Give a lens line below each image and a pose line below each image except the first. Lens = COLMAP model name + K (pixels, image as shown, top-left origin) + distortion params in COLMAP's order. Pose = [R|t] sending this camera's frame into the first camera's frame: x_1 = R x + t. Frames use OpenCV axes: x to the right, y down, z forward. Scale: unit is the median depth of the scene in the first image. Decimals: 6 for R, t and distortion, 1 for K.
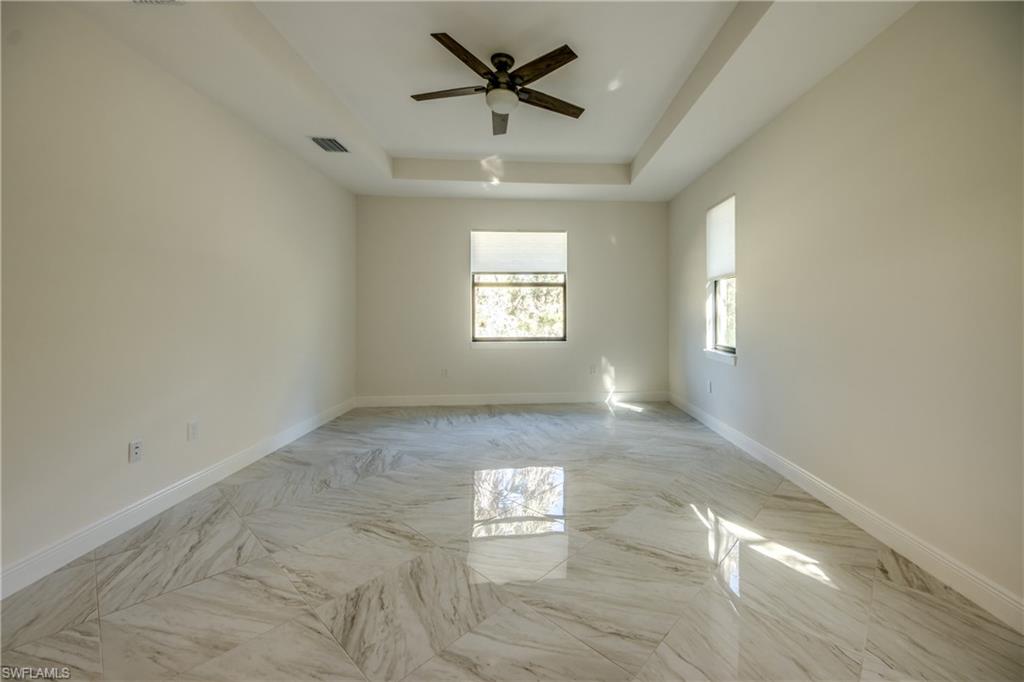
lens RADIAL K [[390.8, 0, 547.5], [0, 390.8, 298.5], [0, 0, 1]] dist [0.029421, -0.015708]
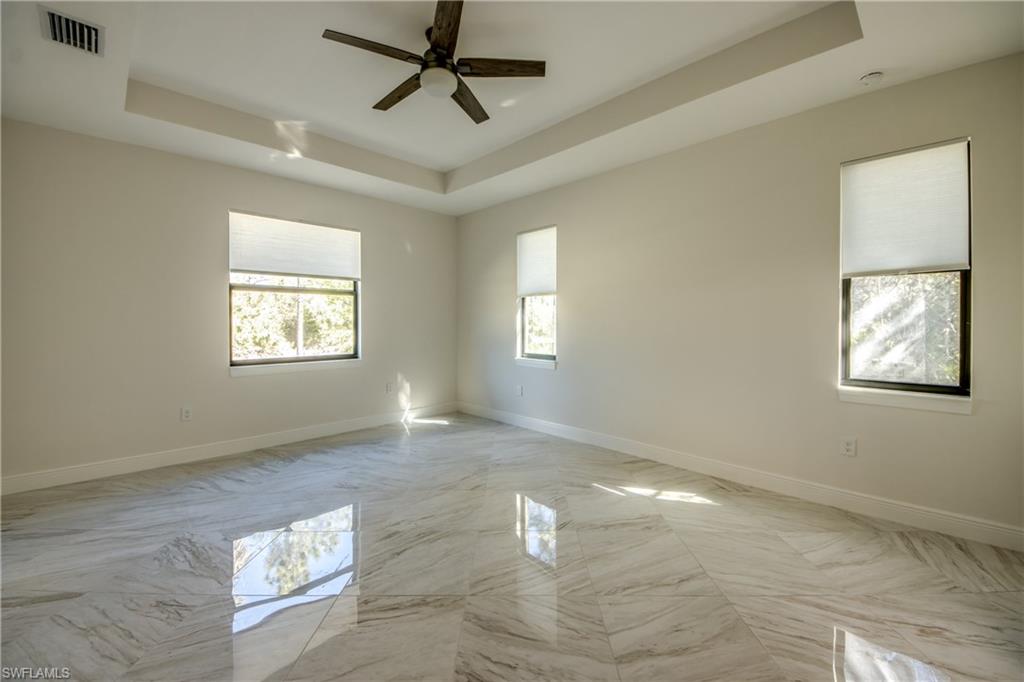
lens RADIAL K [[417.1, 0, 489.2], [0, 417.1, 319.9], [0, 0, 1]] dist [0.031984, -0.019438]
pose [[0.768831, 0.006051, 0.639423, -0.414554], [-0.021820, 0.999621, 0.016776, 0.002384], [-0.639079, -0.026850, 0.768672, 0.135228]]
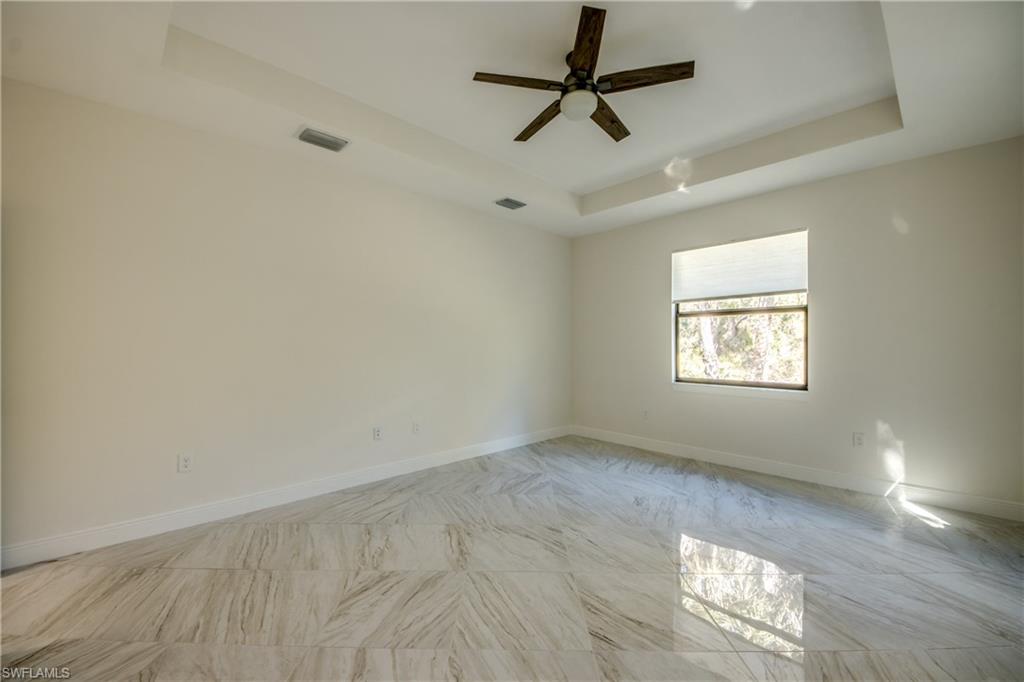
lens RADIAL K [[401.8, 0, 515.3], [0, 401.8, 338.6], [0, 0, 1]] dist [0.026856, -0.016676]
pose [[0.662758, -0.008283, -0.748787, 0.306630], [0.021345, 0.999741, 0.007834, 0.001986], [0.748529, -0.021176, 0.662764, 0.196124]]
